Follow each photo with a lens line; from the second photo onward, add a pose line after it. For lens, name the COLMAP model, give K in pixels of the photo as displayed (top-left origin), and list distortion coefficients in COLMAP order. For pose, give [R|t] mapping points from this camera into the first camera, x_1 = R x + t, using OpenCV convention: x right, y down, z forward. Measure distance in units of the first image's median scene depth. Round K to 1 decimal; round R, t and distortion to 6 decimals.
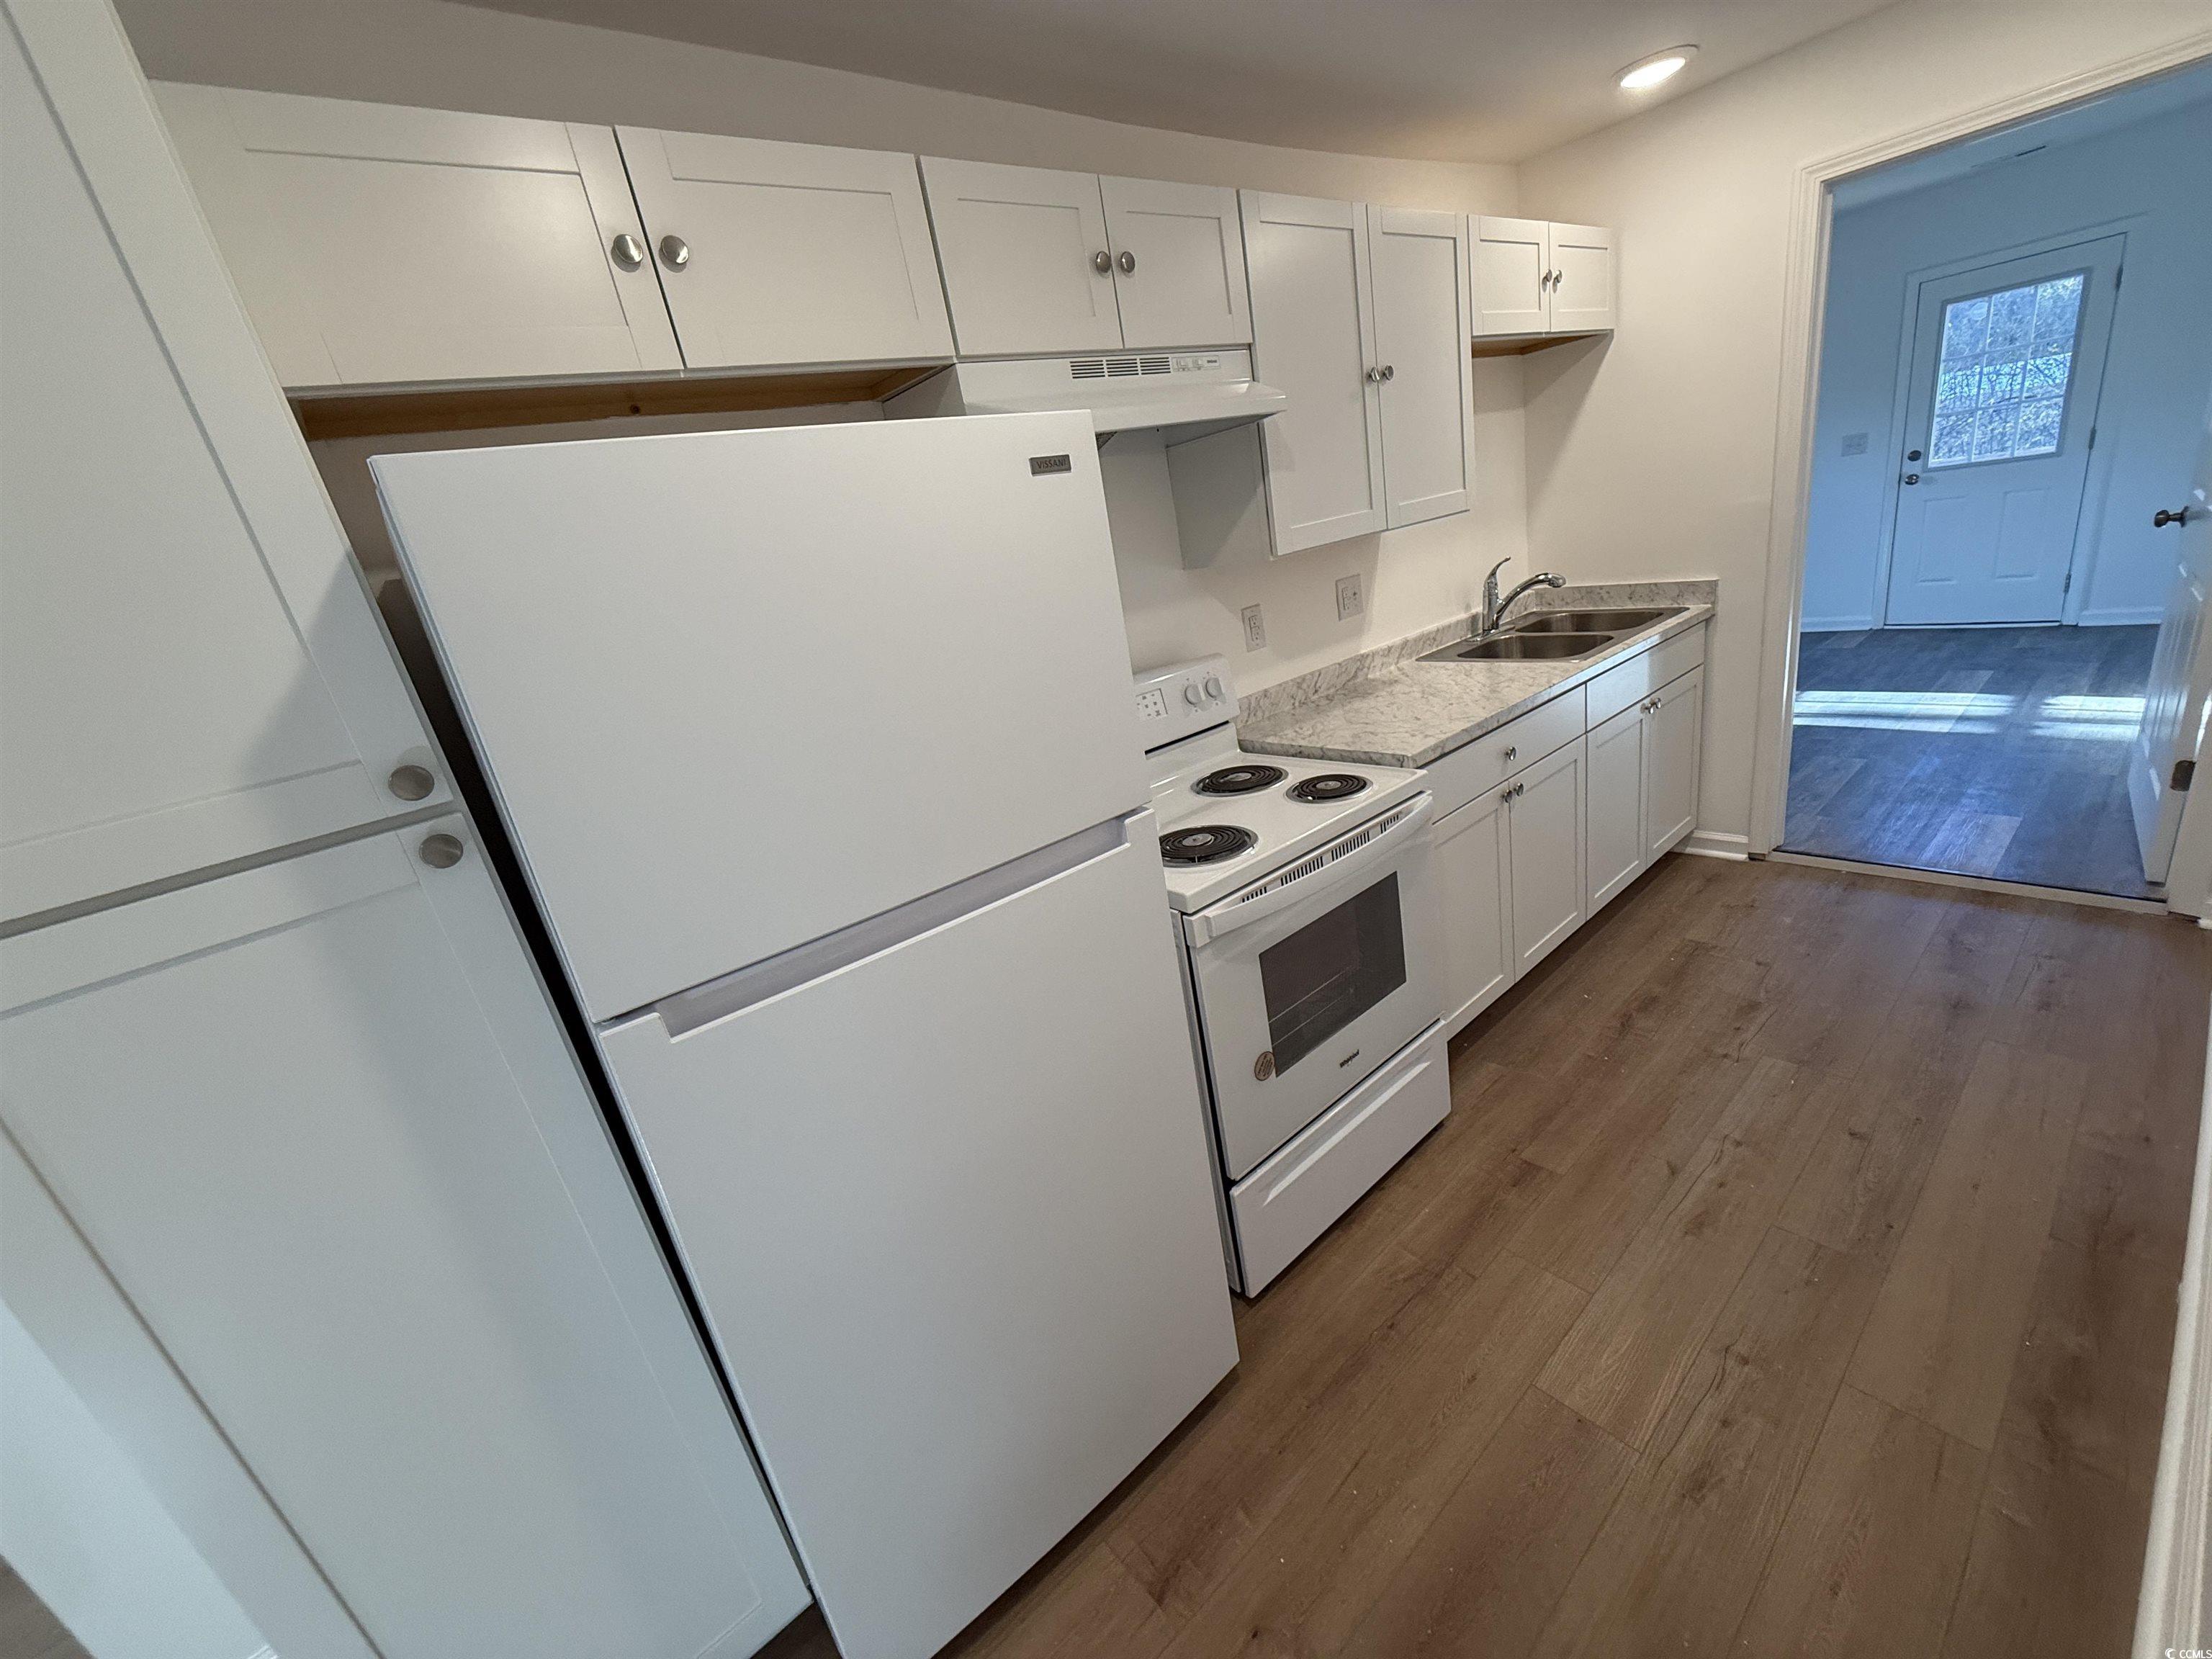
lens RADIAL K [[883.4, 0, 1101.4], [0, 883.4, 831.3], [0, 0, 1]] dist [-0.000200, 0.000398]
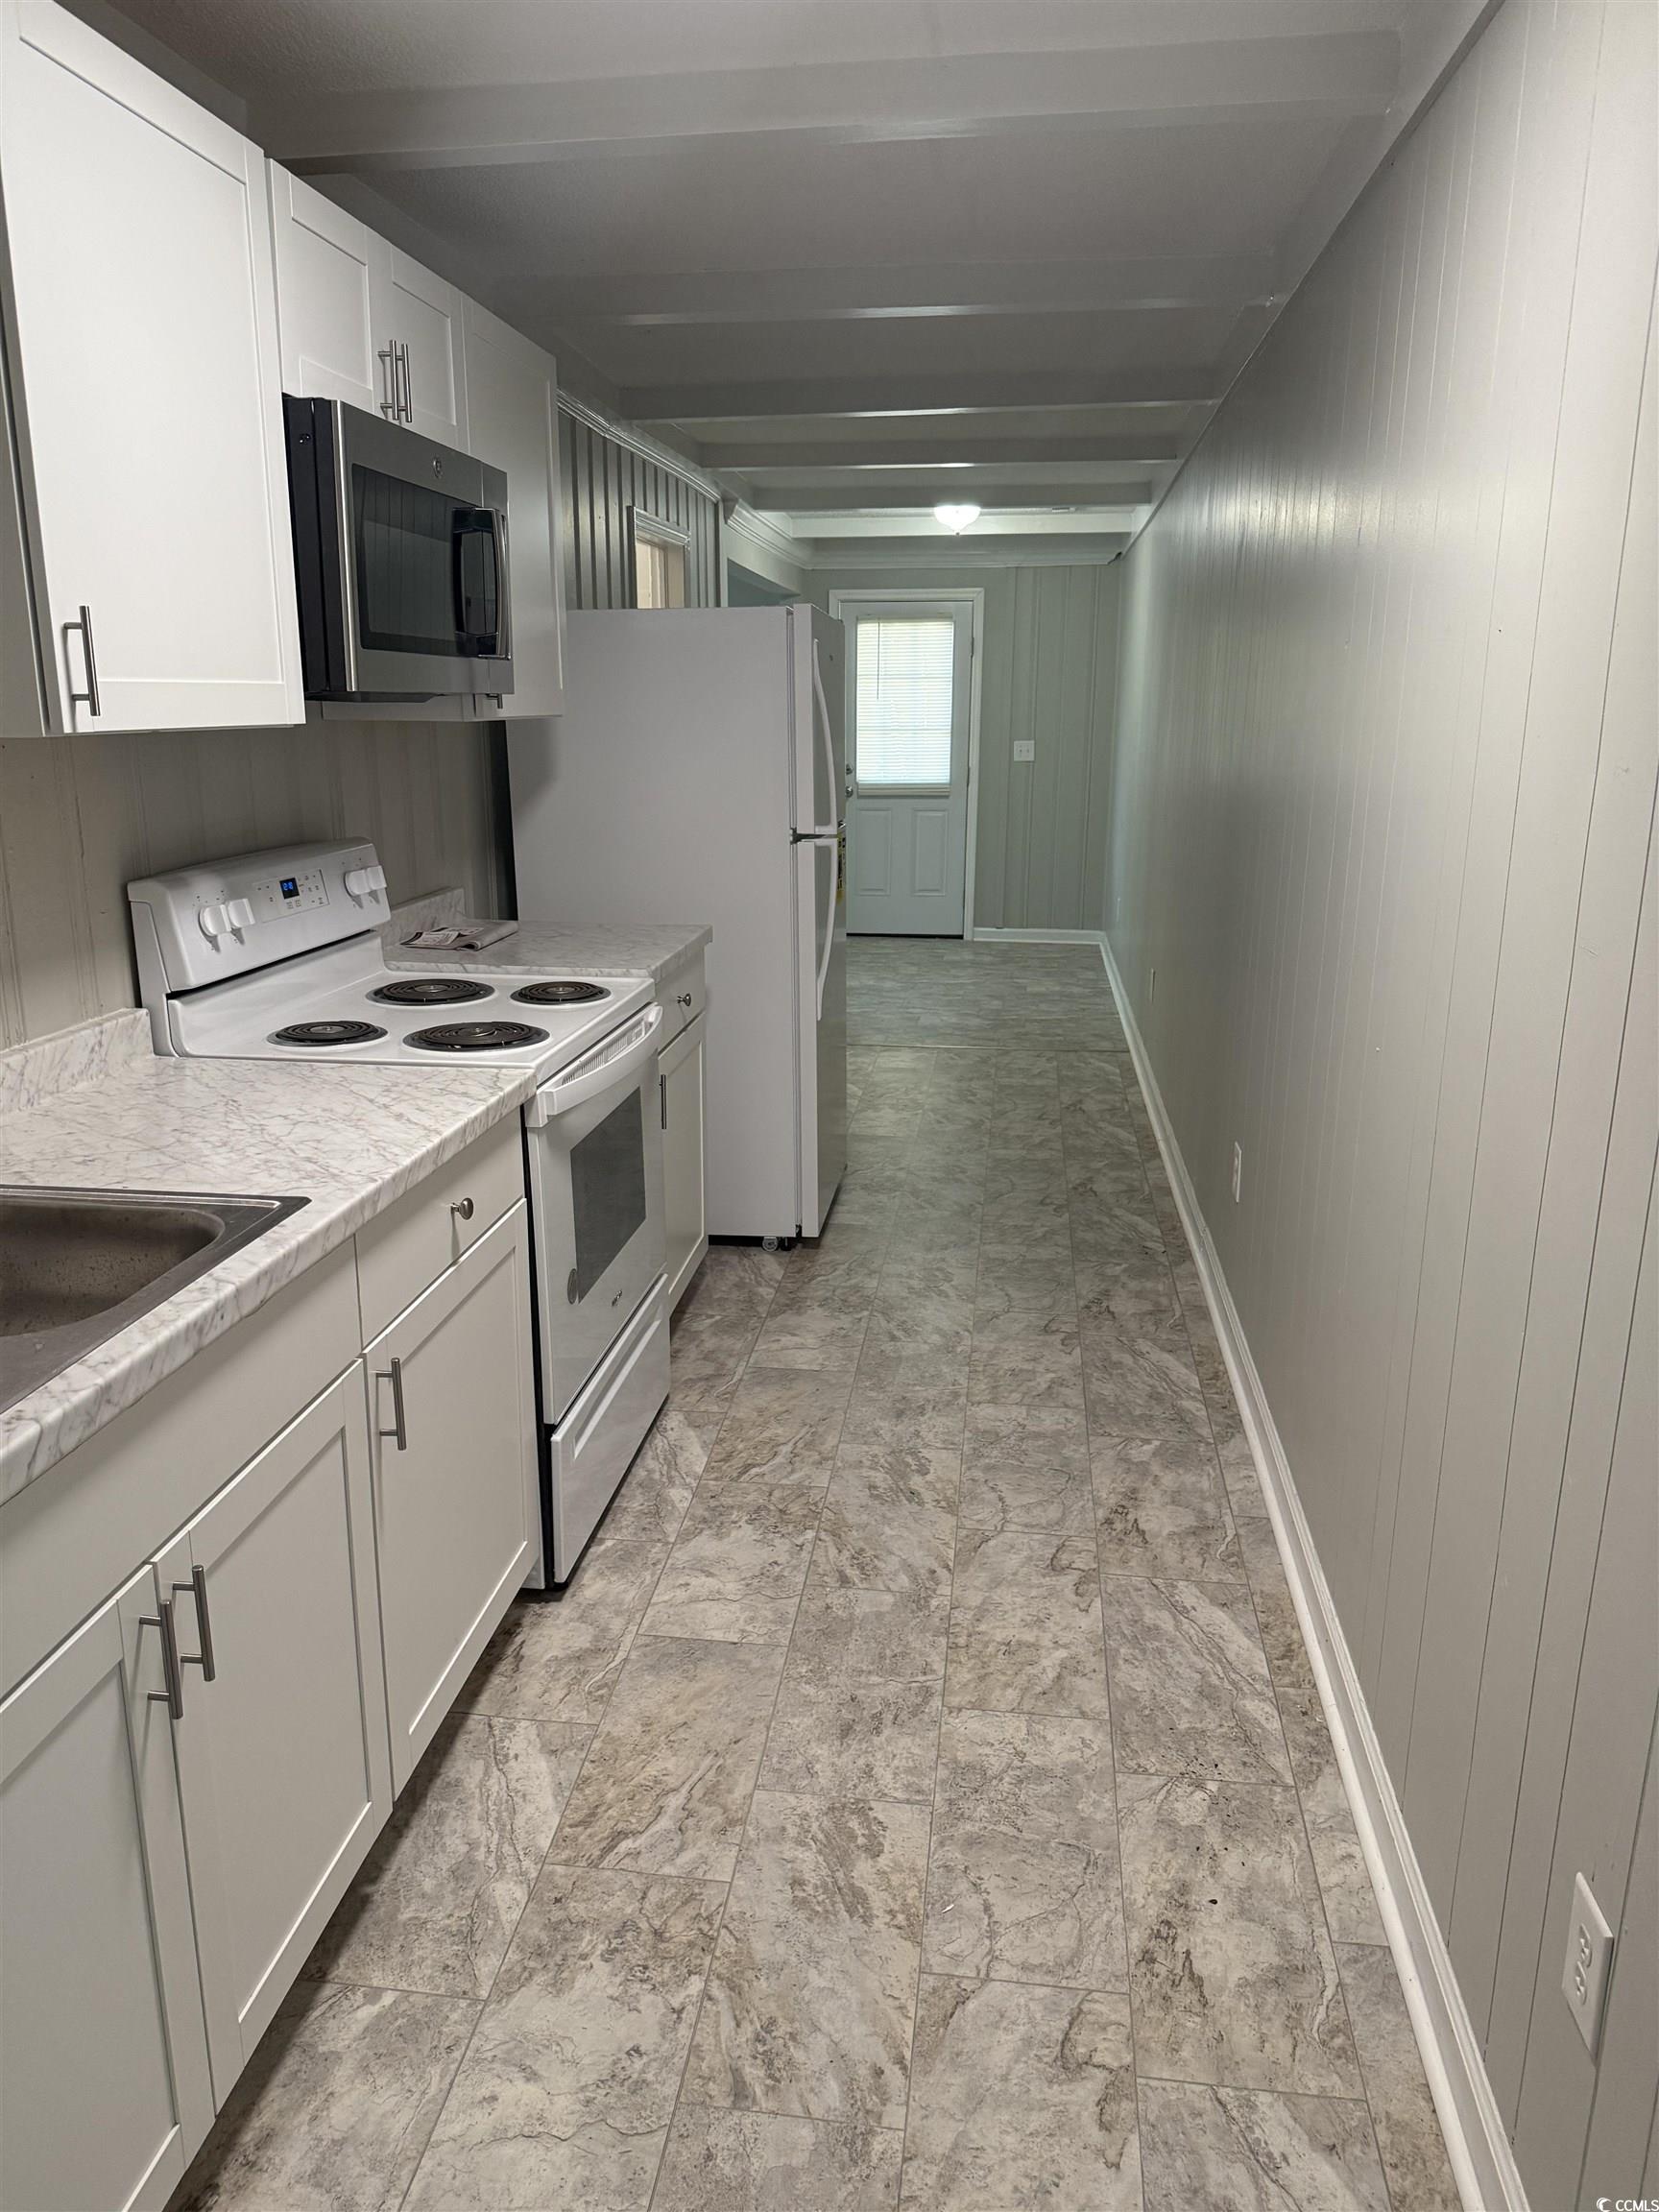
lens RADIAL K [[1545.3, 0, 816.8], [0, 1545.3, 1097.5], [0, 0, 1]] dist [0.163624, -0.326626]
pose [[0.727728, 0.004895, 0.685849, -0.688191], [0.095642, 0.989480, -0.108545, 0.271844], [-0.679165, 0.144587, 0.719604, -0.288709]]
